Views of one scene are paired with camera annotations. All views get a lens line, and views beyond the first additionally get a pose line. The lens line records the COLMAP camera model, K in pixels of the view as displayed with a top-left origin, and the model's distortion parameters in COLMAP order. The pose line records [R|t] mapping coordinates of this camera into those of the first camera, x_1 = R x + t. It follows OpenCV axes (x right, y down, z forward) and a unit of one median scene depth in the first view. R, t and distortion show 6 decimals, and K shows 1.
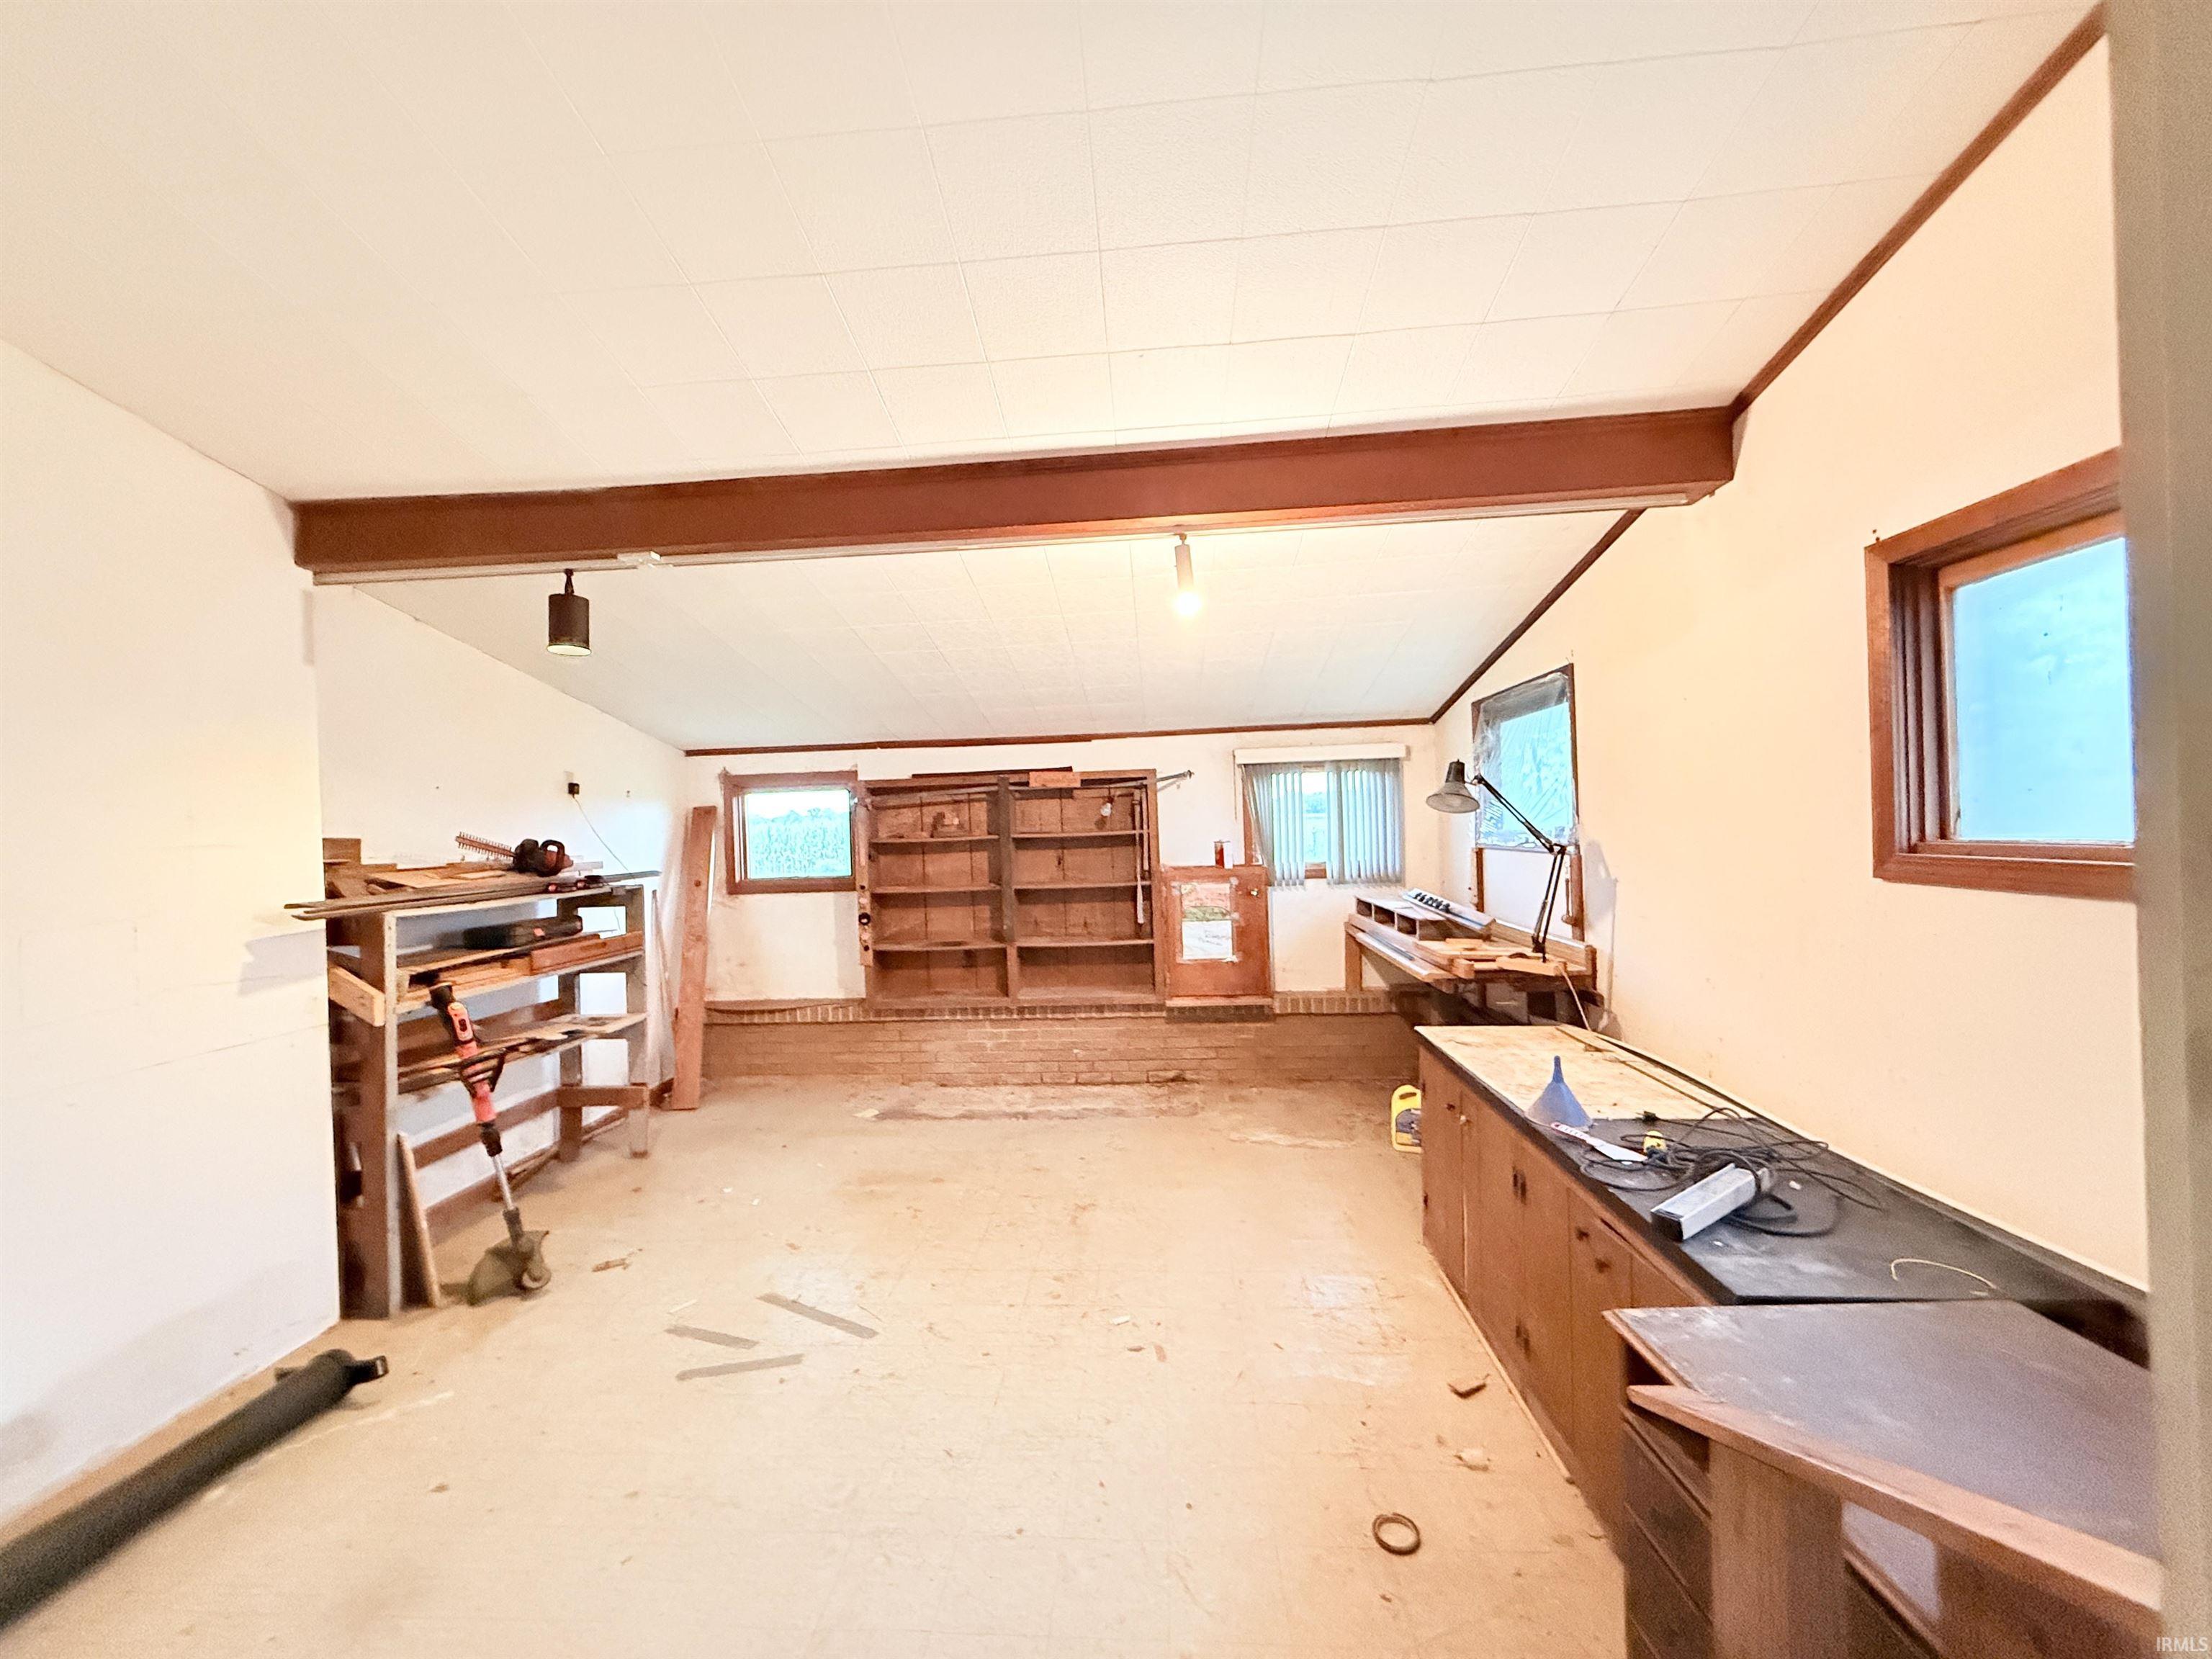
lens RADIAL K [[879.3, 0, 1092.8], [0, 879.3, 829.7], [0, 0, 1]] dist [0.000753, -0.000147]
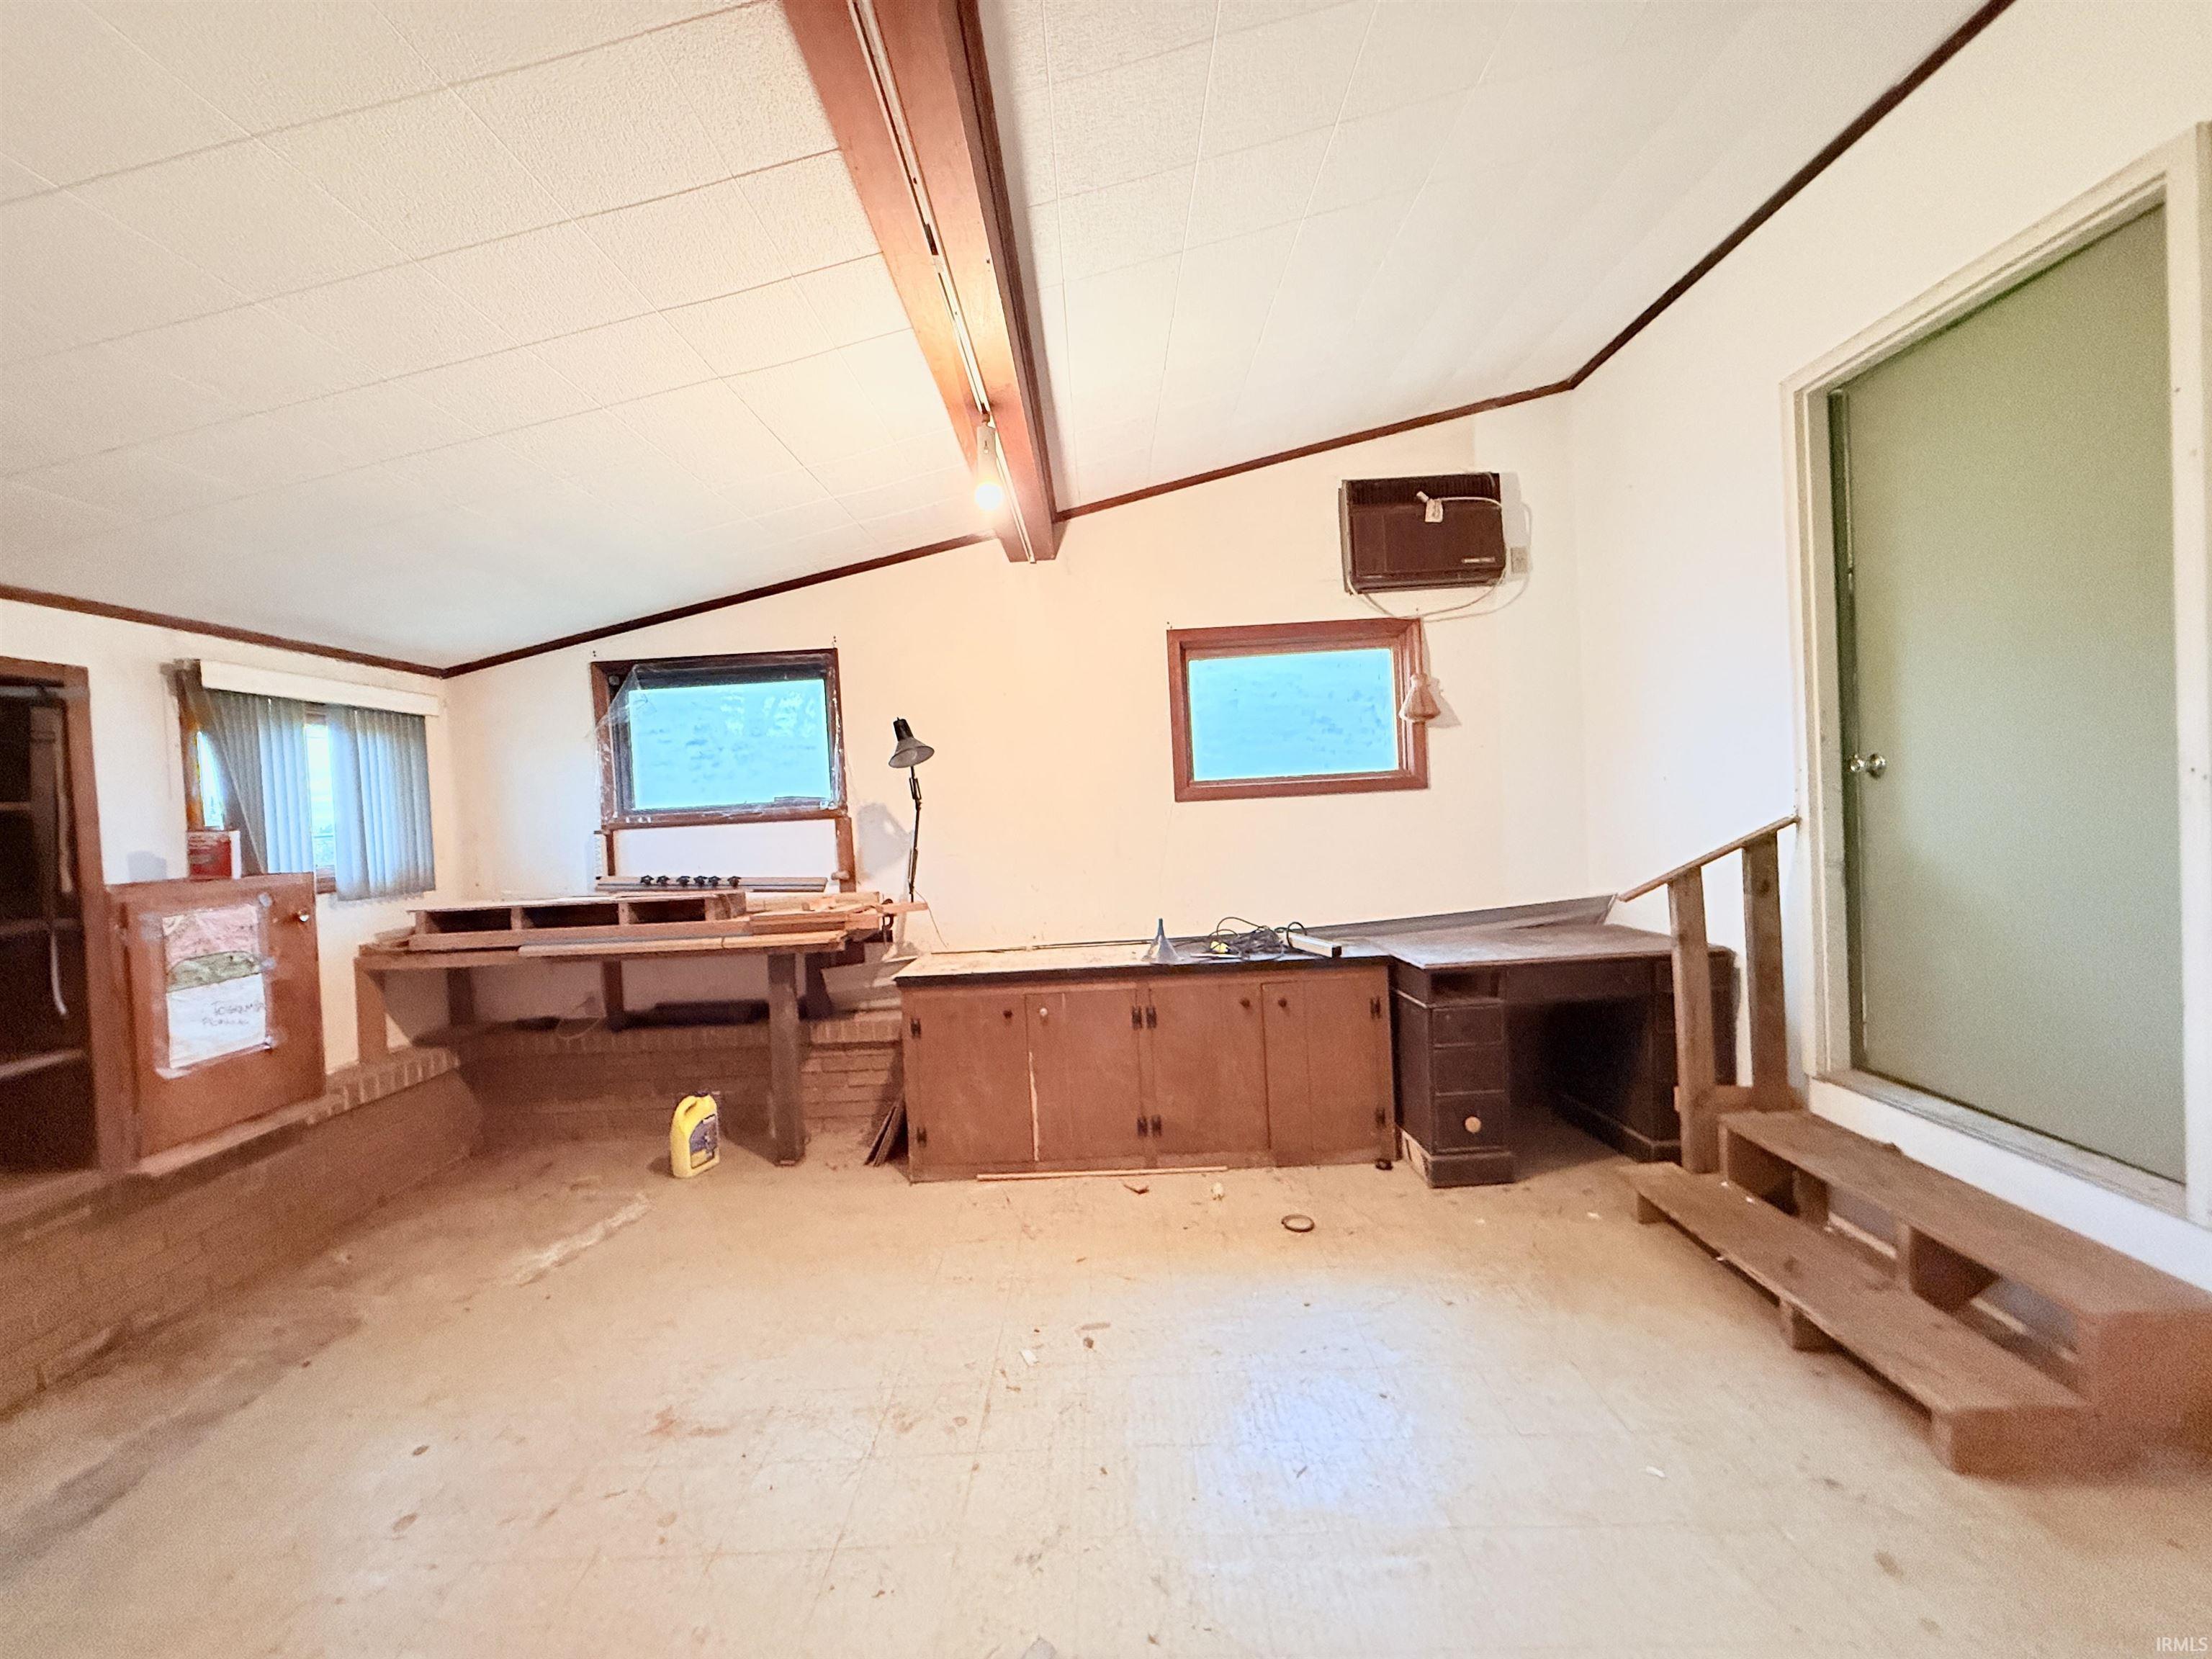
lens RADIAL K [[879.3, 0, 1092.8], [0, 879.3, 829.7], [0, 0, 1]] dist [0.000753, -0.000147]
pose [[-0.055945, 0.008219, 0.998400, -0.413426], [0.057690, 0.998322, -0.004986, 0.046994], [-0.996766, 0.057319, -0.056325, 0.514540]]
